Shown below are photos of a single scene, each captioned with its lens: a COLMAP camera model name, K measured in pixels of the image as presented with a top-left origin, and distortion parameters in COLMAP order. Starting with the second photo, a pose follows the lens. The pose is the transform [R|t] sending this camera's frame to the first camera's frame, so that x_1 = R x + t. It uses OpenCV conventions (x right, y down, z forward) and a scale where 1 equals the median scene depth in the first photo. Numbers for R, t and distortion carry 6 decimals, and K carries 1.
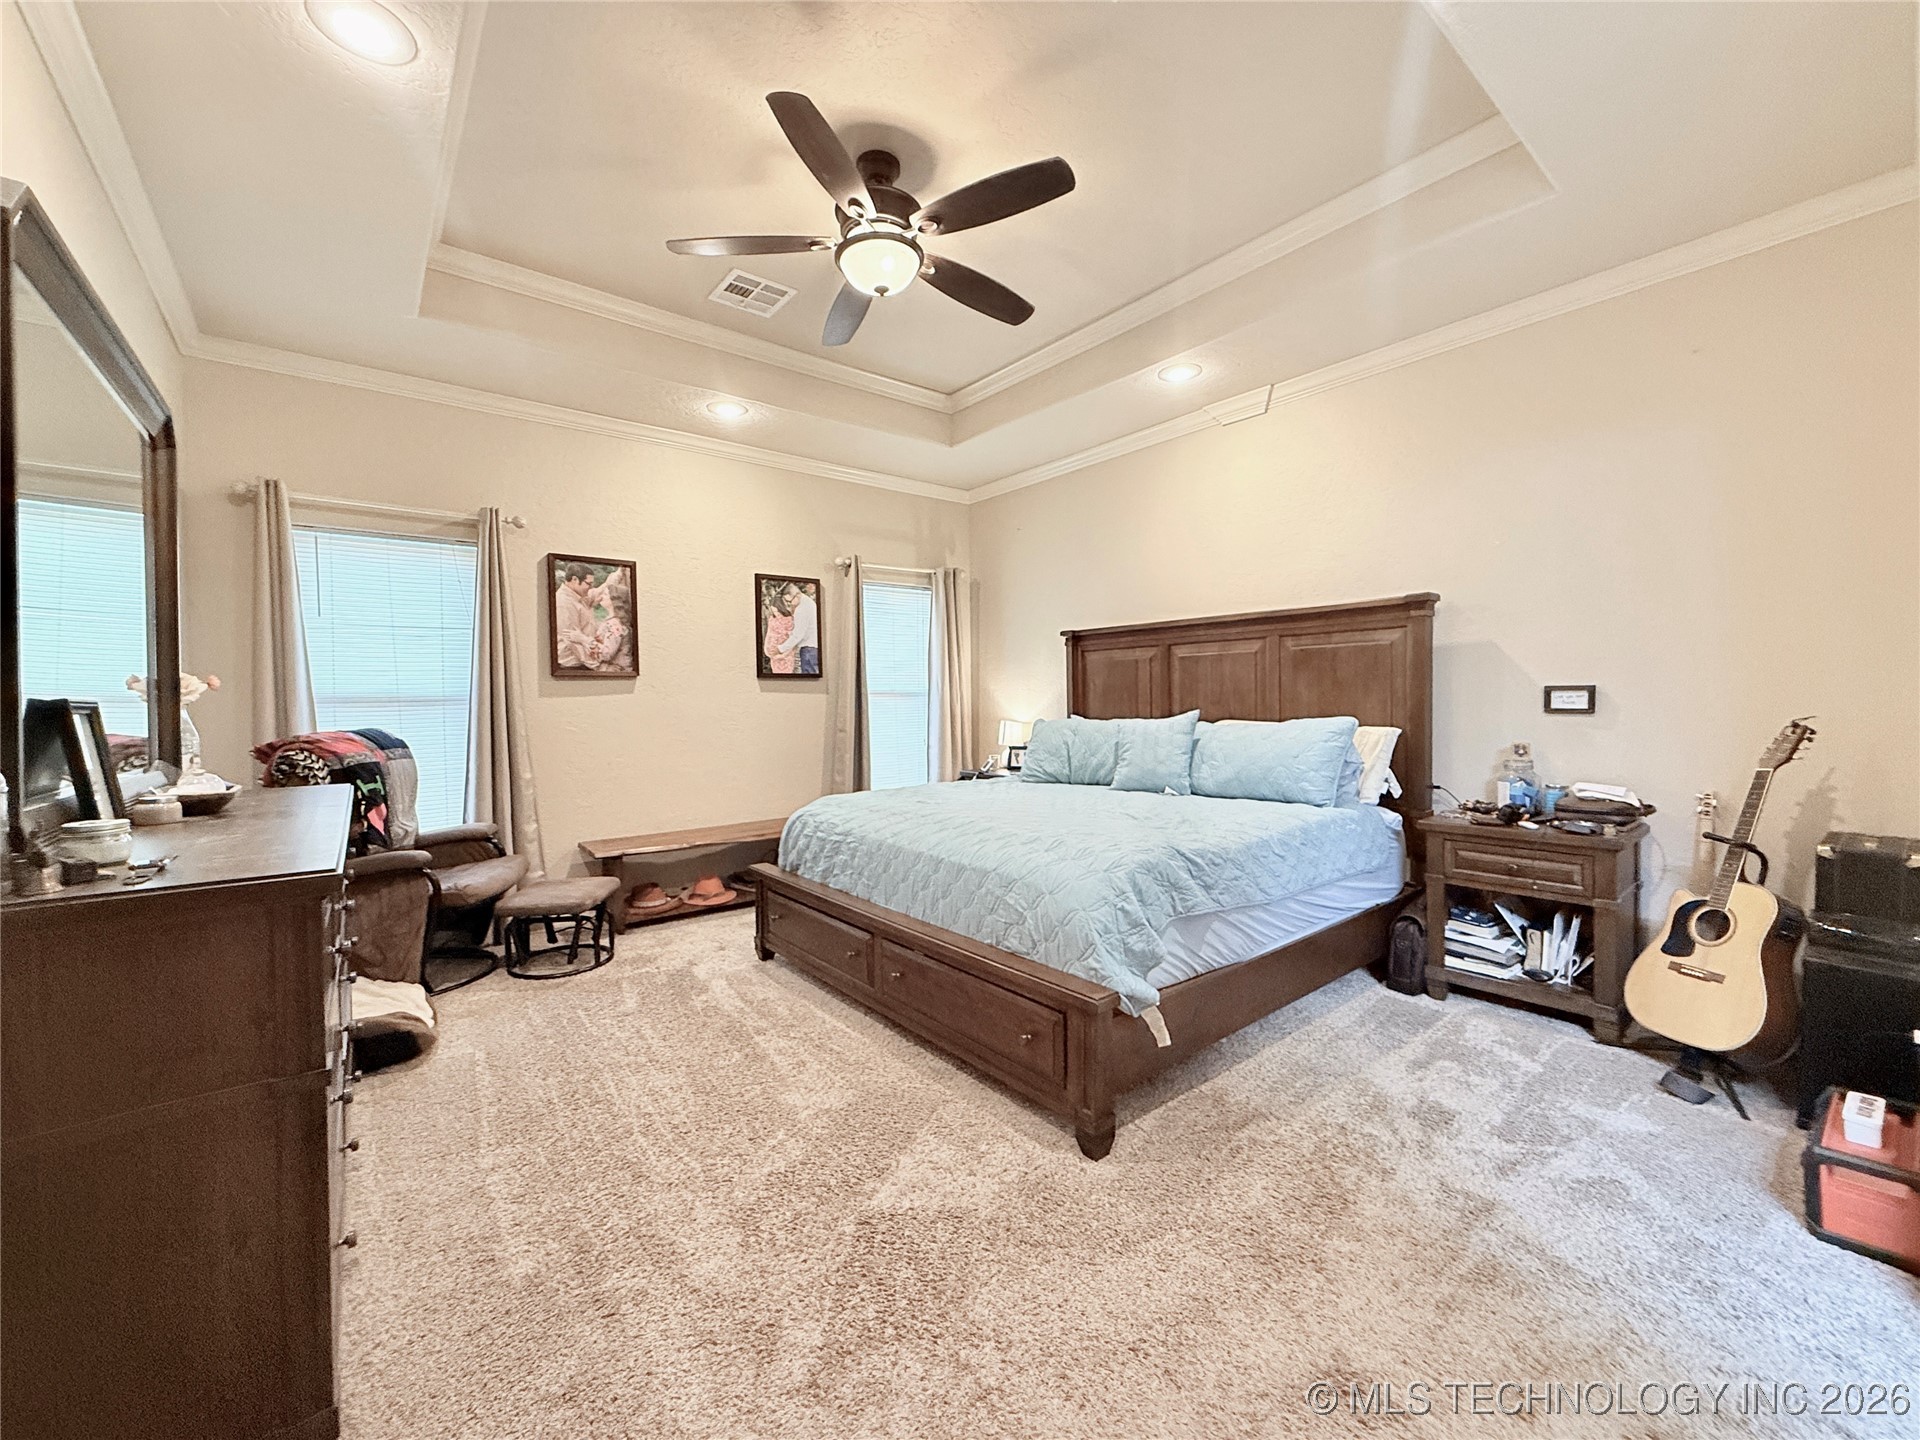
lens RADIAL K [[762.6, 0, 950.8], [0, 762.6, 709.9], [0, 0, 1]] dist [-0.000076, -0.000003]
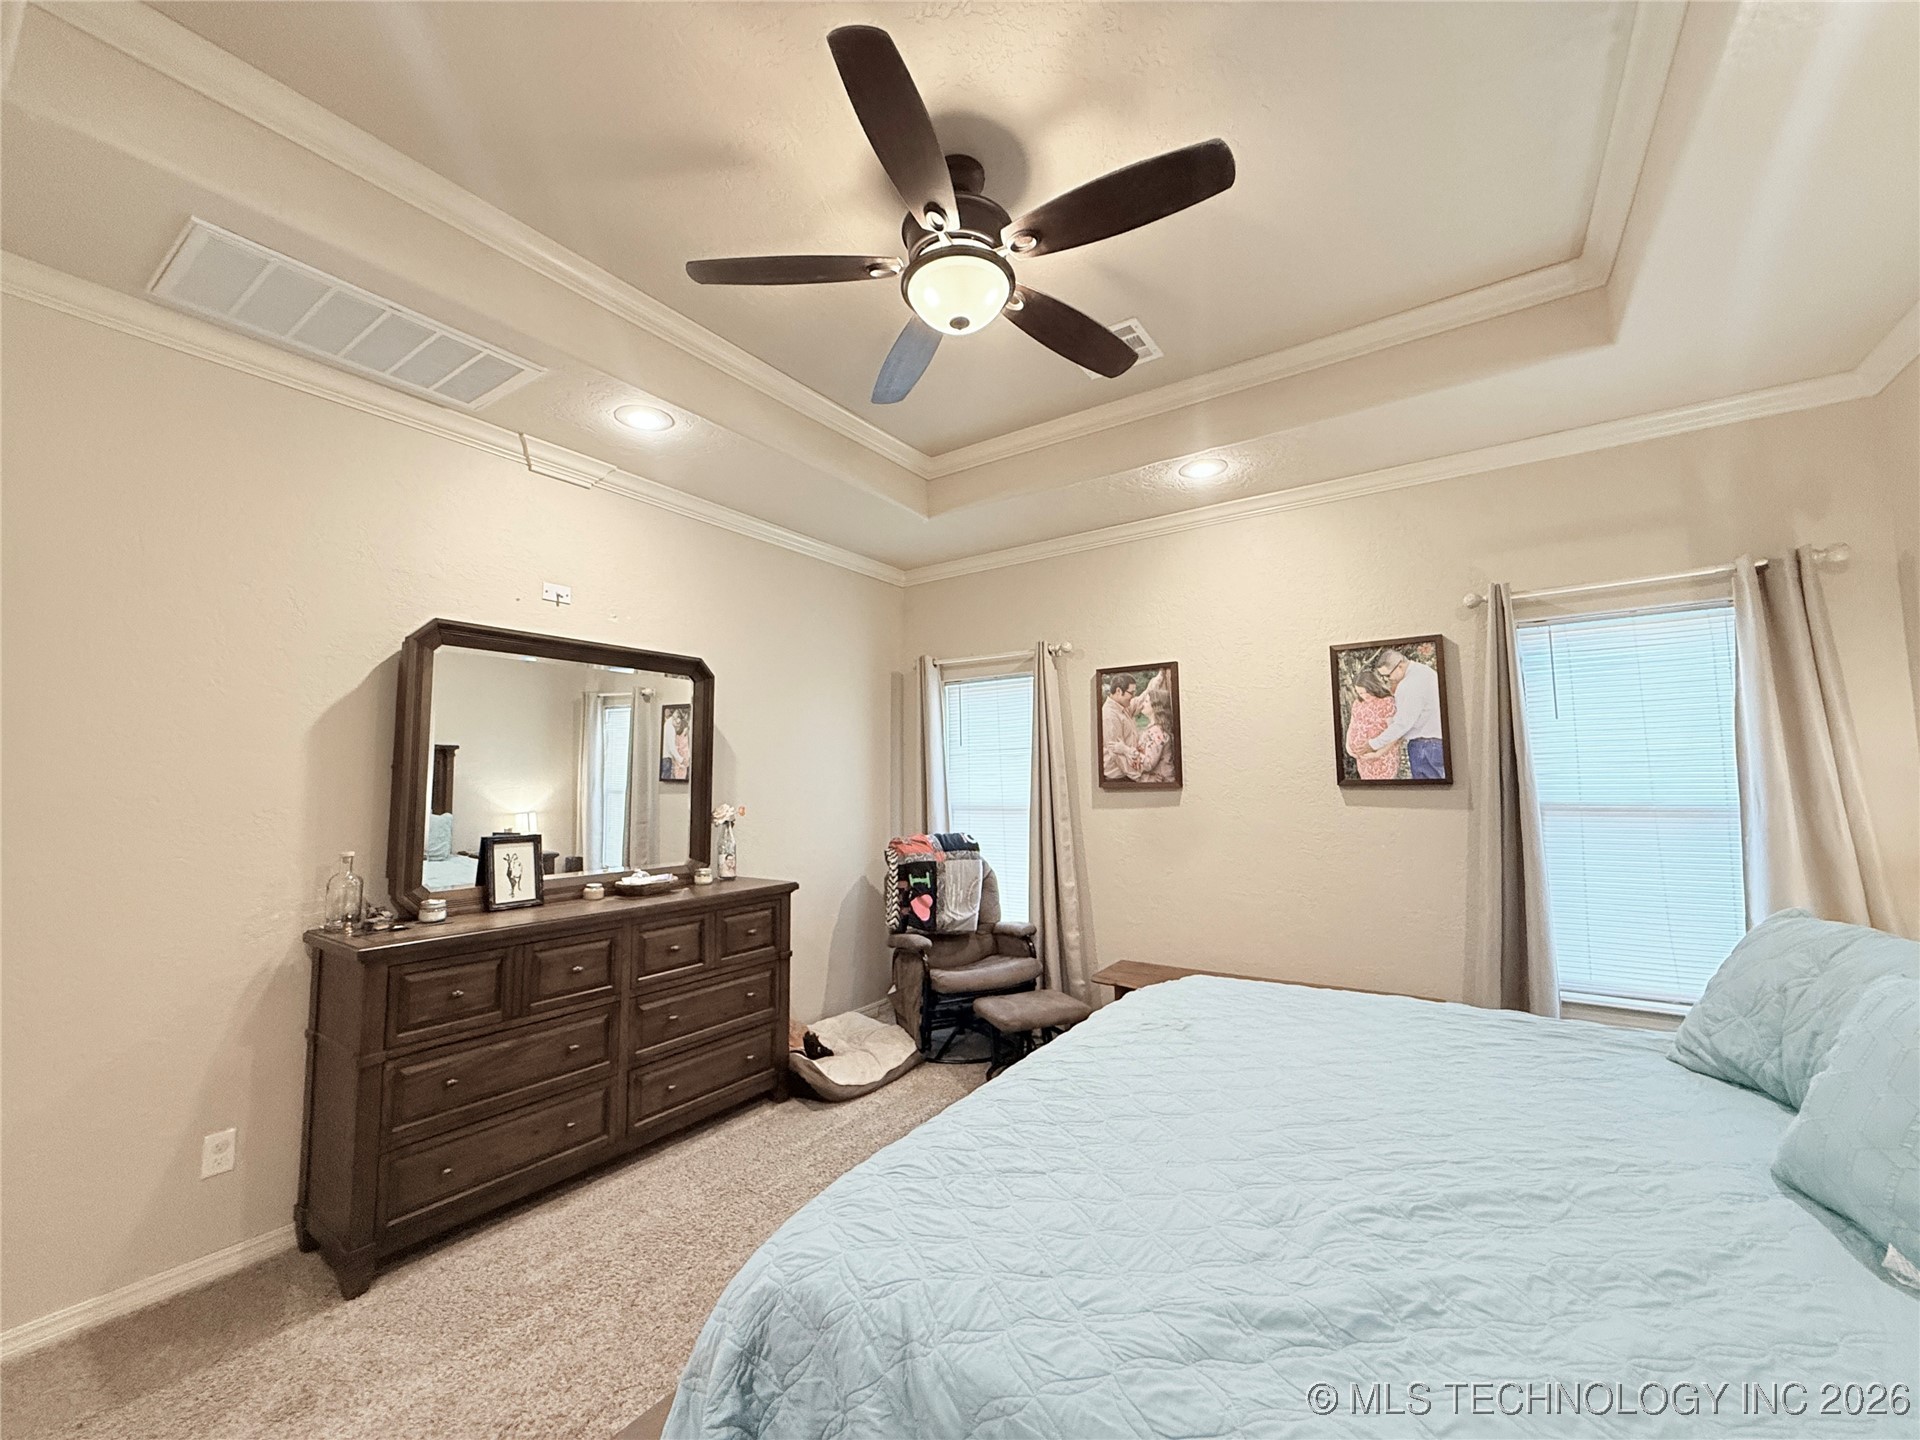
lens RADIAL K [[762.6, 0, 950.3], [0, 762.6, 712.1], [0, 0, 1]] dist [-0.000076, -0.000003]
pose [[0.301475, -0.078559, -0.950232, 0.377189], [-0.003589, 0.996499, -0.083523, -0.056615], [0.953467, 0.028590, 0.300138, 0.470916]]
